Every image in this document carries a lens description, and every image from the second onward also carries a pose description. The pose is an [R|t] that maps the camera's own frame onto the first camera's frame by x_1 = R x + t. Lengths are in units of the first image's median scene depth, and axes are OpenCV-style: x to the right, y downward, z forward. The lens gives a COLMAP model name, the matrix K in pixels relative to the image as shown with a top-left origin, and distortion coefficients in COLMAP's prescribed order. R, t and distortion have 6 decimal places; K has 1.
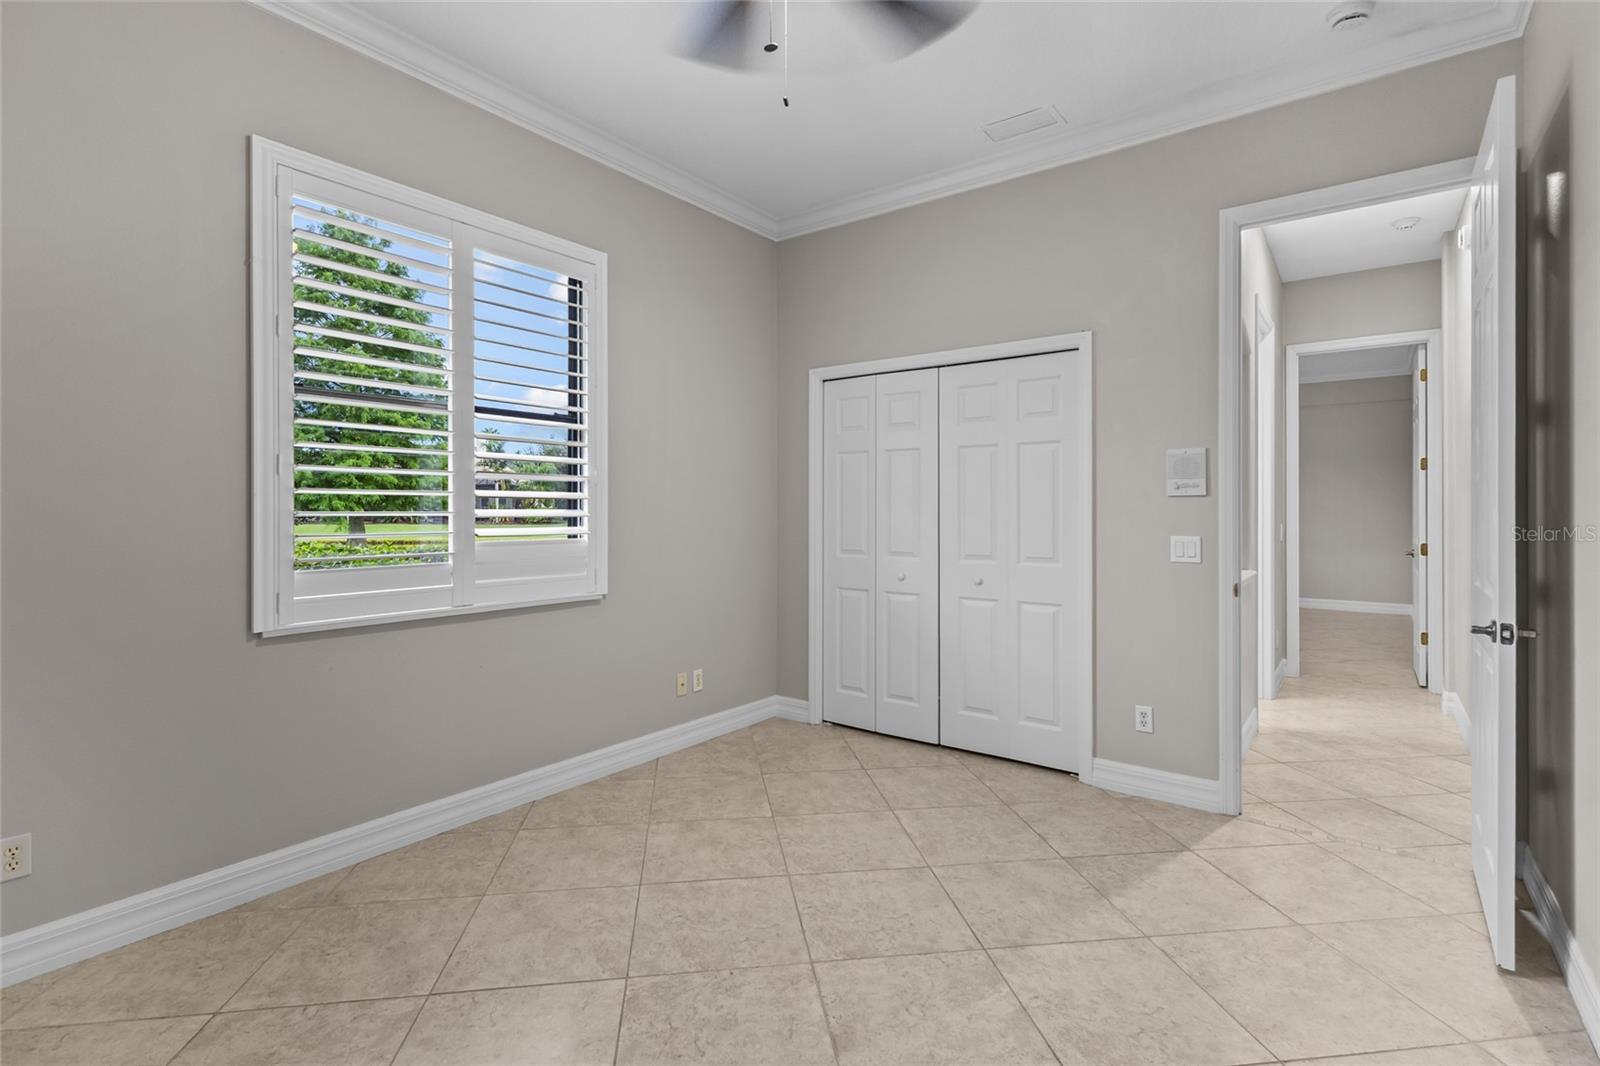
lens RADIAL K [[740.5, 0, 795.9], [0, 740.5, 519.4], [0, 0, 1]] dist [0.002713, -0.000821]
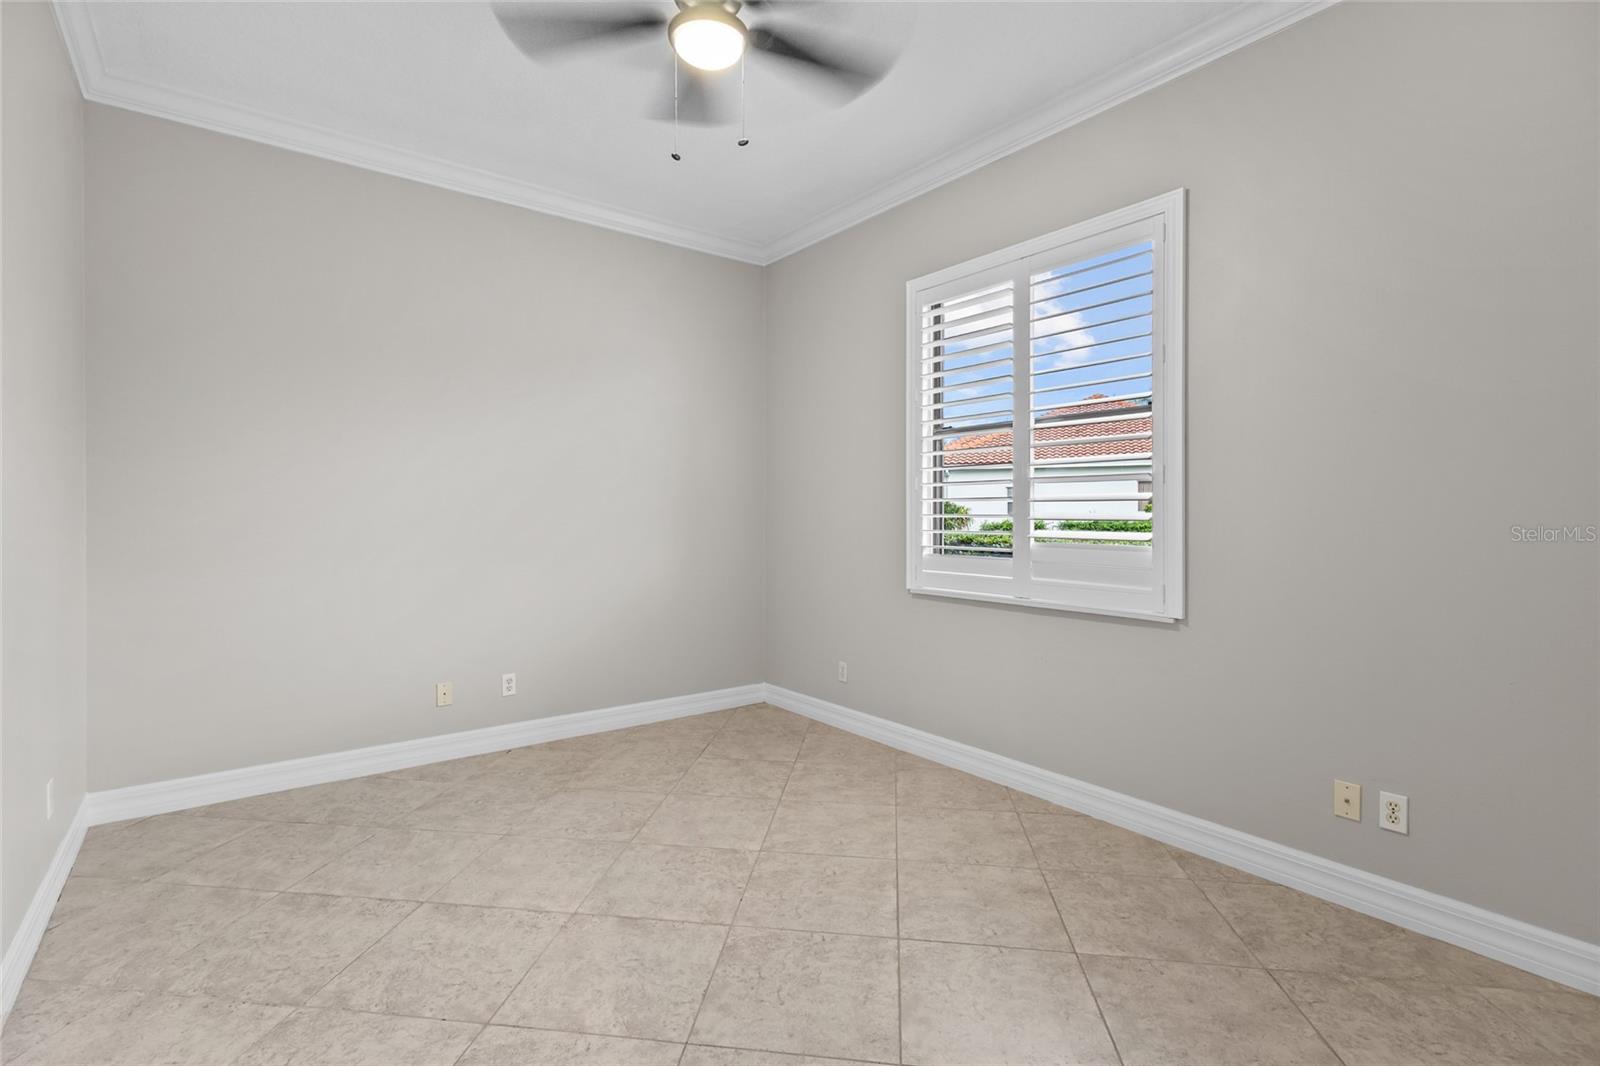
lens RADIAL K [[740.5, 0, 793.4], [0, 740.5, 527.2], [0, 0, 1]] dist [0.002713, -0.000821]
pose [[-0.259767, 0.014482, -0.965563, 0.726655], [-0.017935, 0.999643, 0.019818, -0.006664], [0.965505, 0.022466, -0.259415, 0.948315]]
